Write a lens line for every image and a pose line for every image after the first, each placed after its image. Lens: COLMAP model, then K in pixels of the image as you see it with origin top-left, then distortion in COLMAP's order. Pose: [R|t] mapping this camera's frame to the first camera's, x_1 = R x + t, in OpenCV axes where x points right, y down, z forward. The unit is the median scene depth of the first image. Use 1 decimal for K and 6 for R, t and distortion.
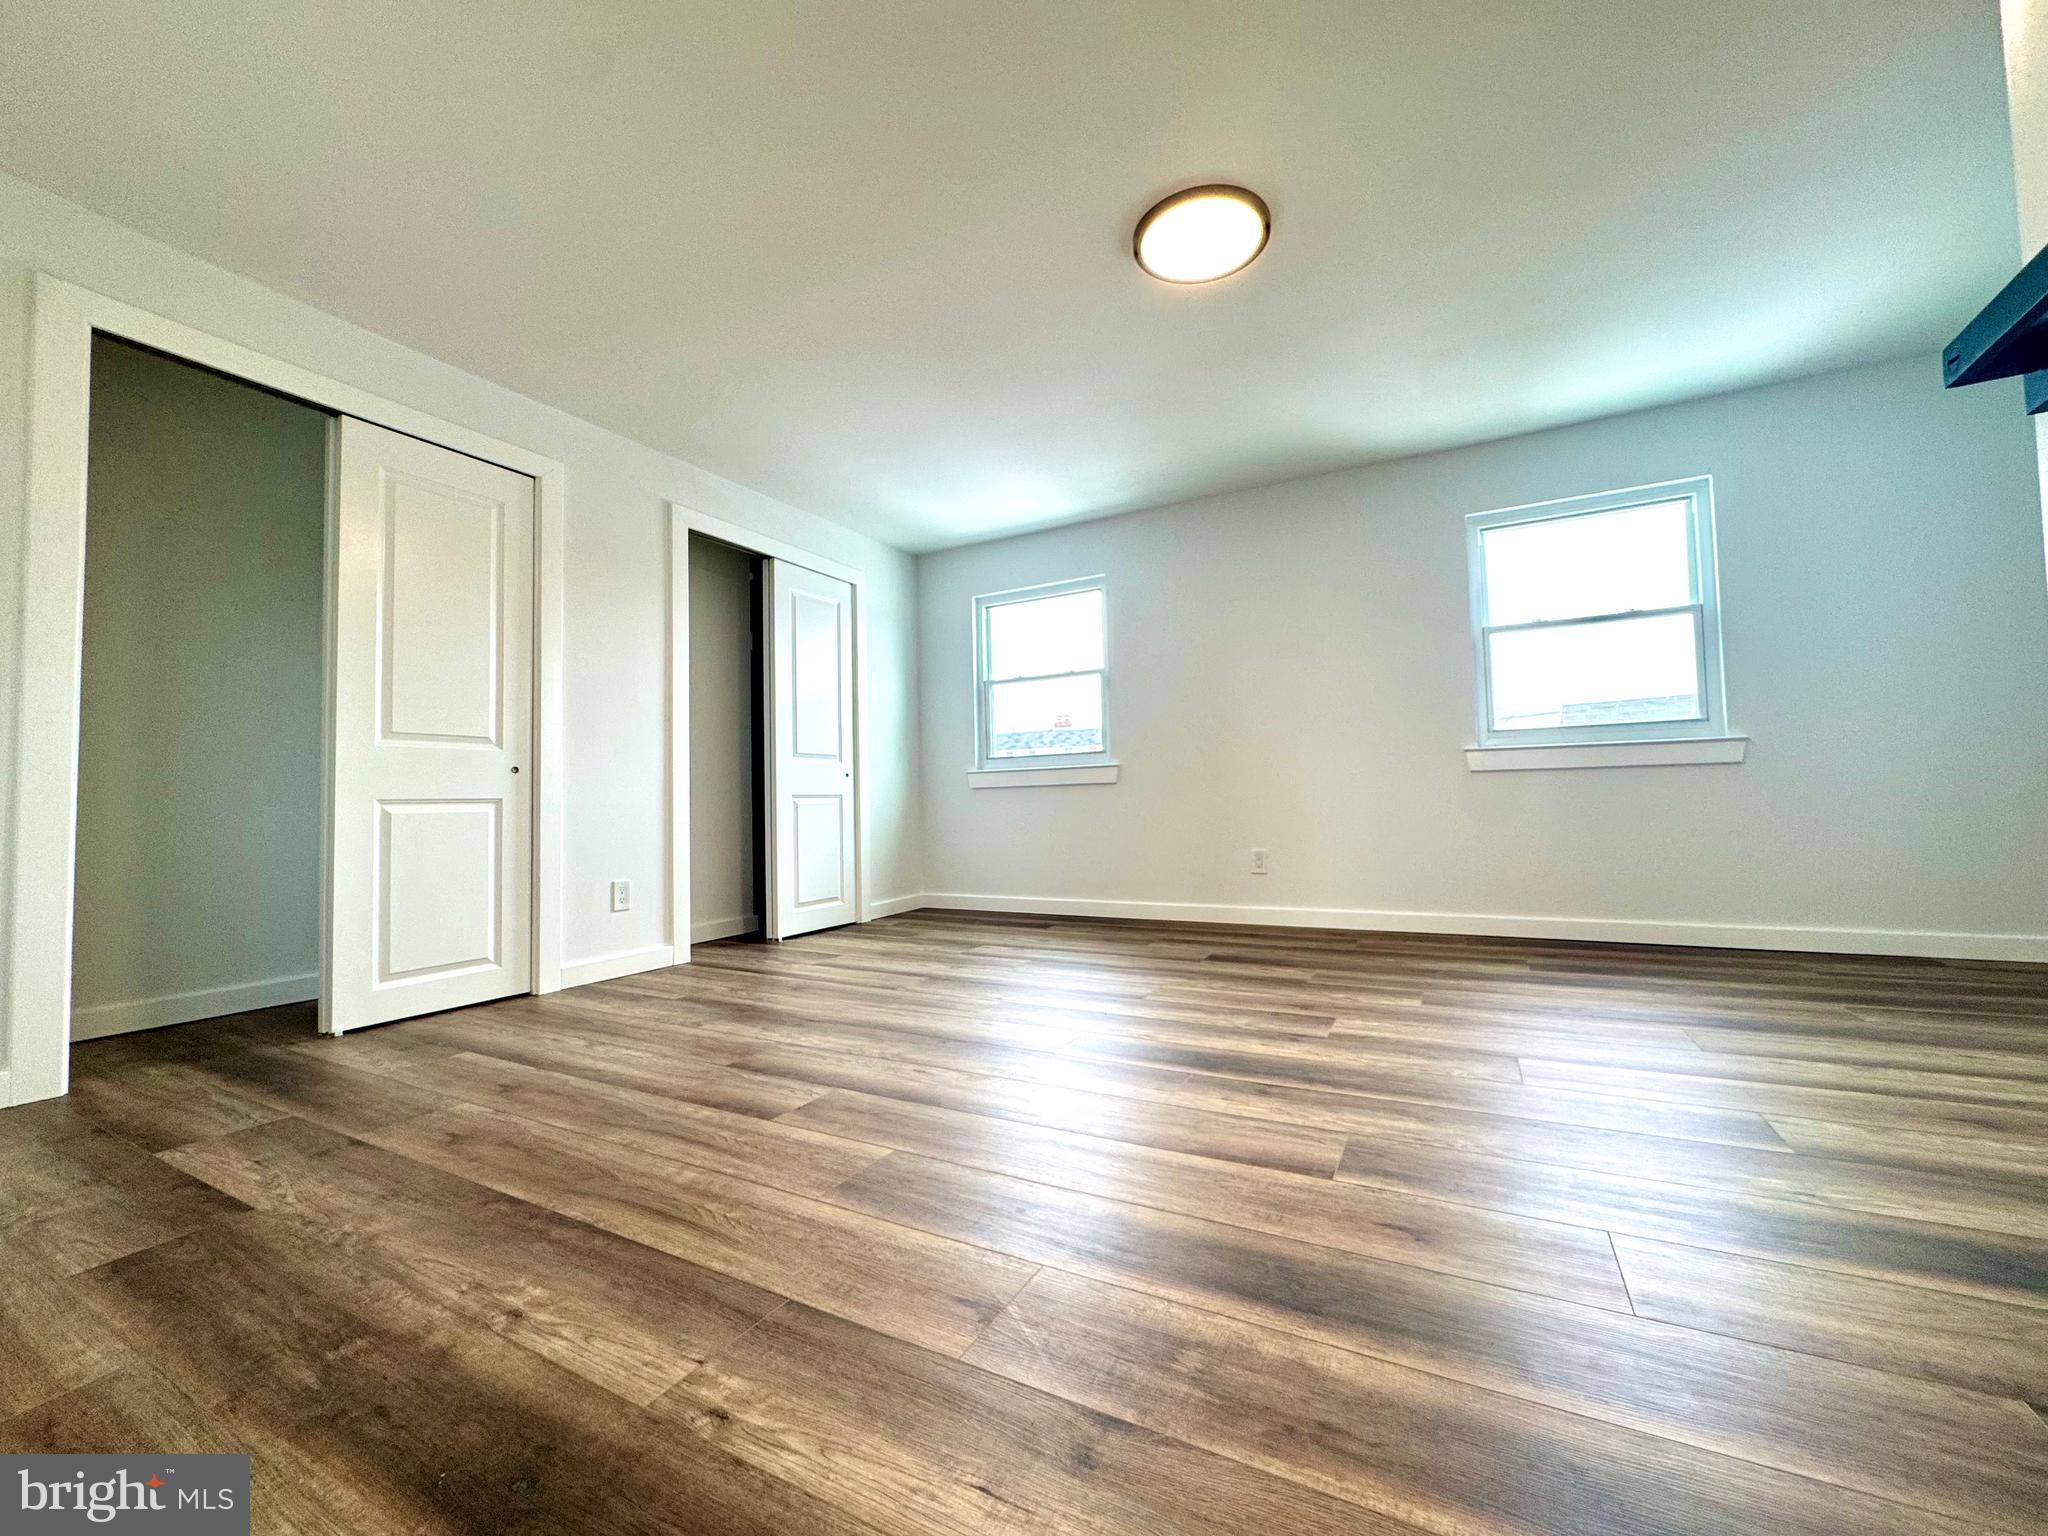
lens RADIAL K [[821.9, 0, 1028.1], [0, 821.9, 764.1], [0, 0, 1]] dist [-0.003870, 0.000752]
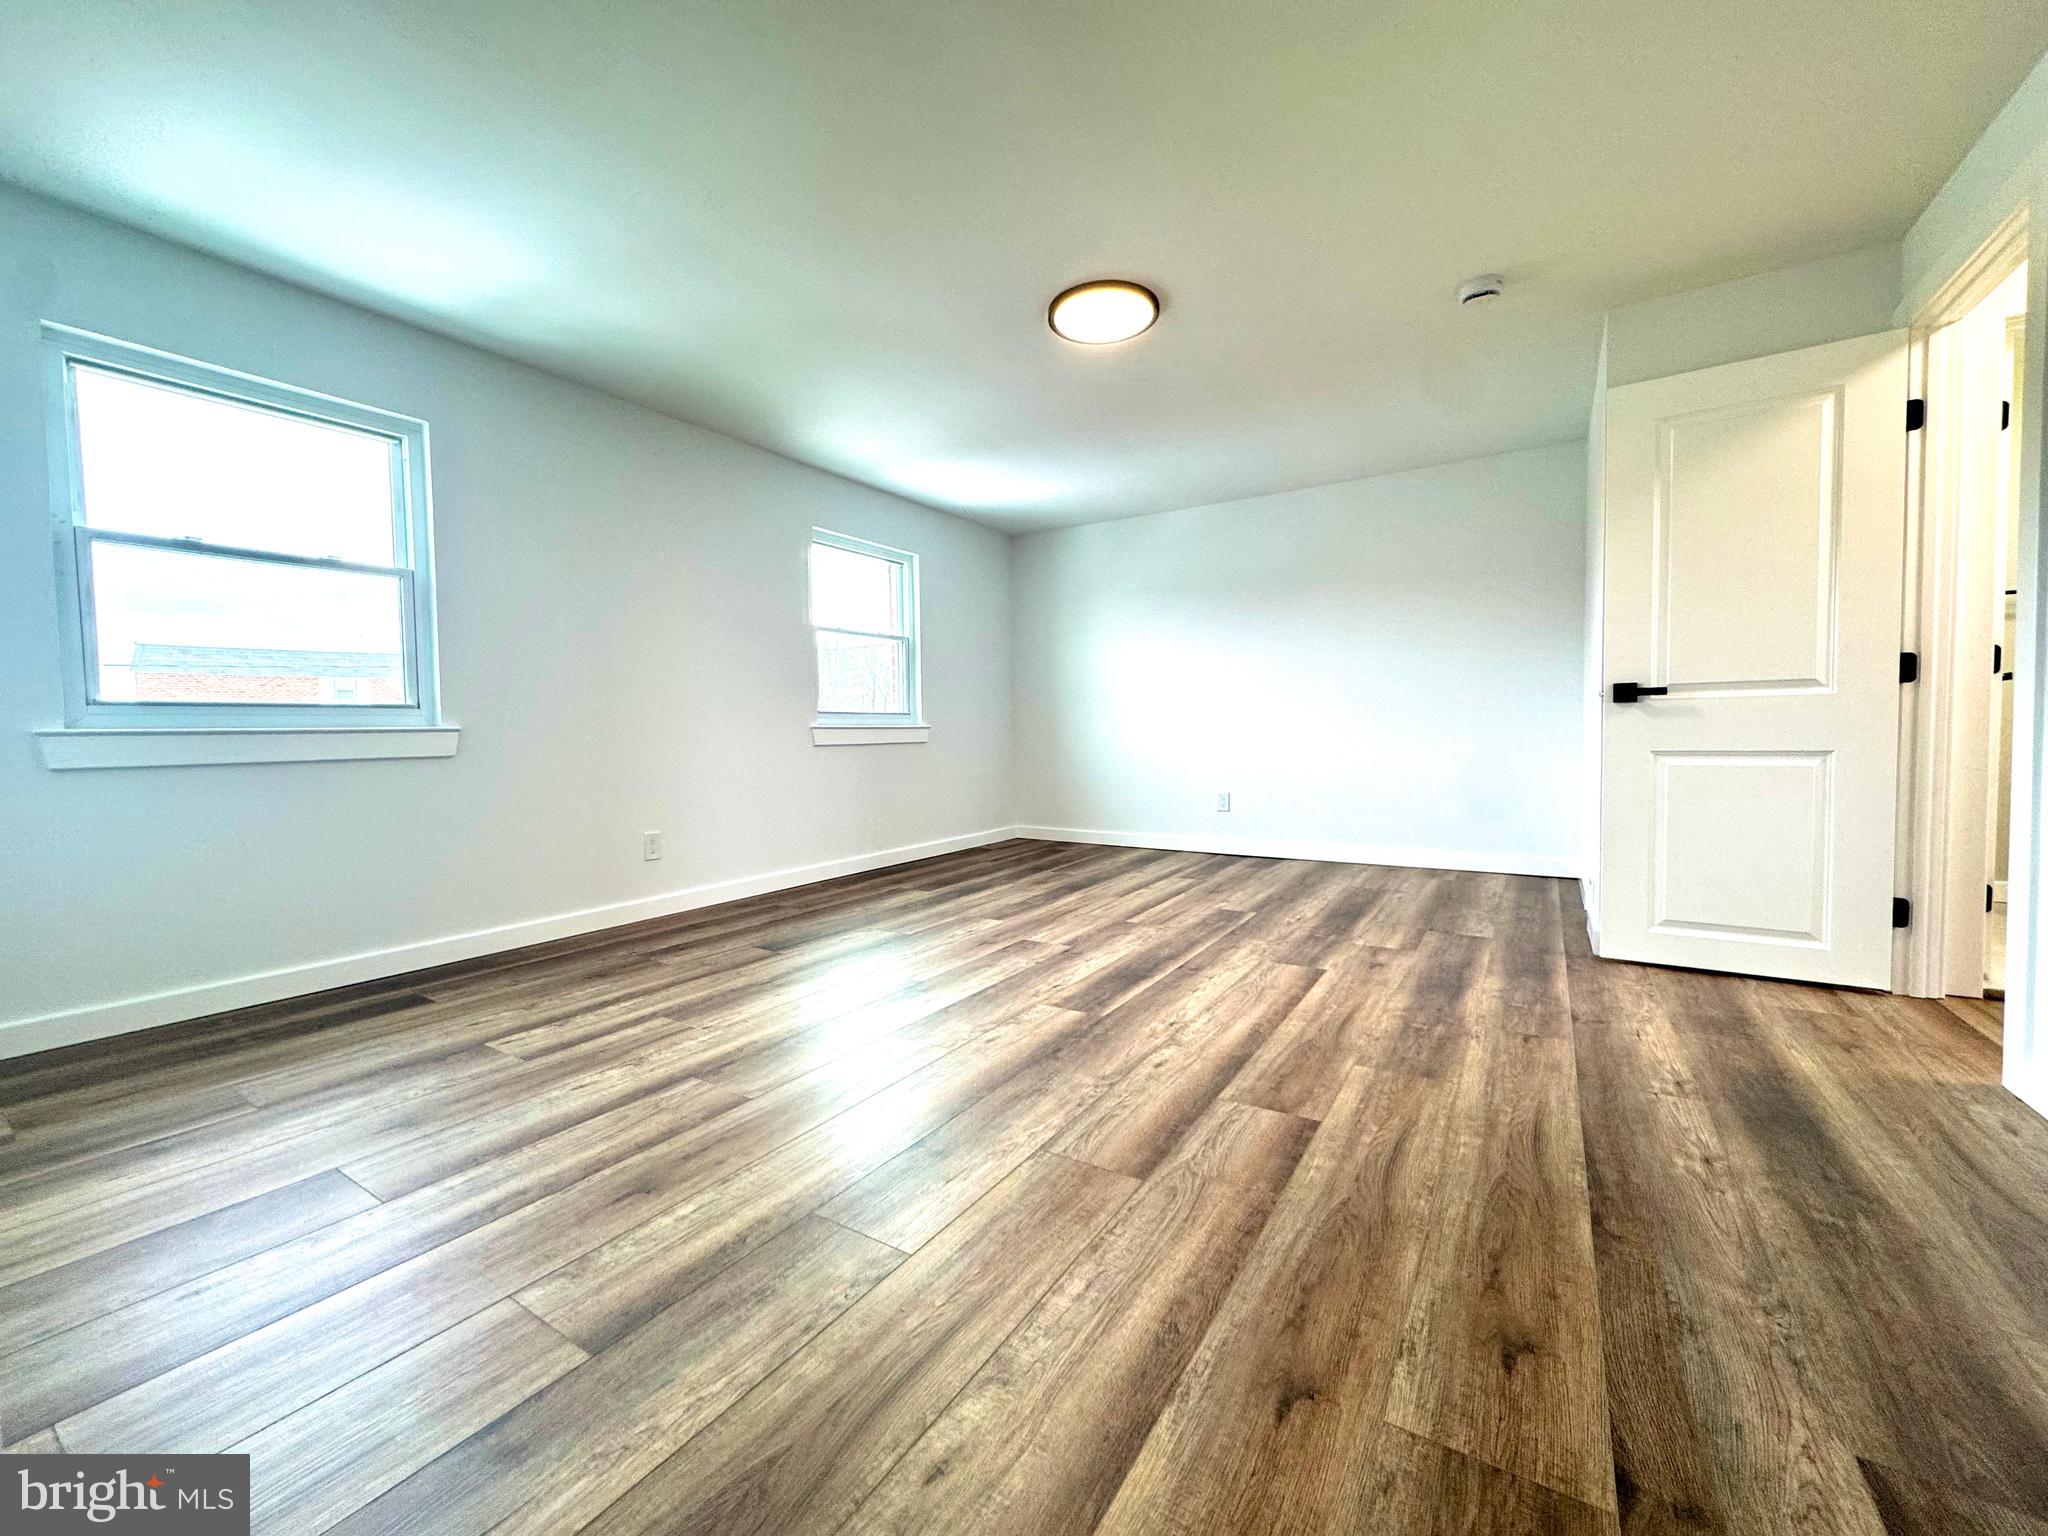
lens RADIAL K [[821.9, 0, 991.7], [0, 821.9, 780.7], [0, 0, 1]] dist [-0.003870, 0.000752]
pose [[0.079725, -0.039302, 0.996042, -1.347731], [-0.035329, 0.998483, 0.042226, -0.000918], [-0.996191, -0.038556, 0.078215, 1.371666]]
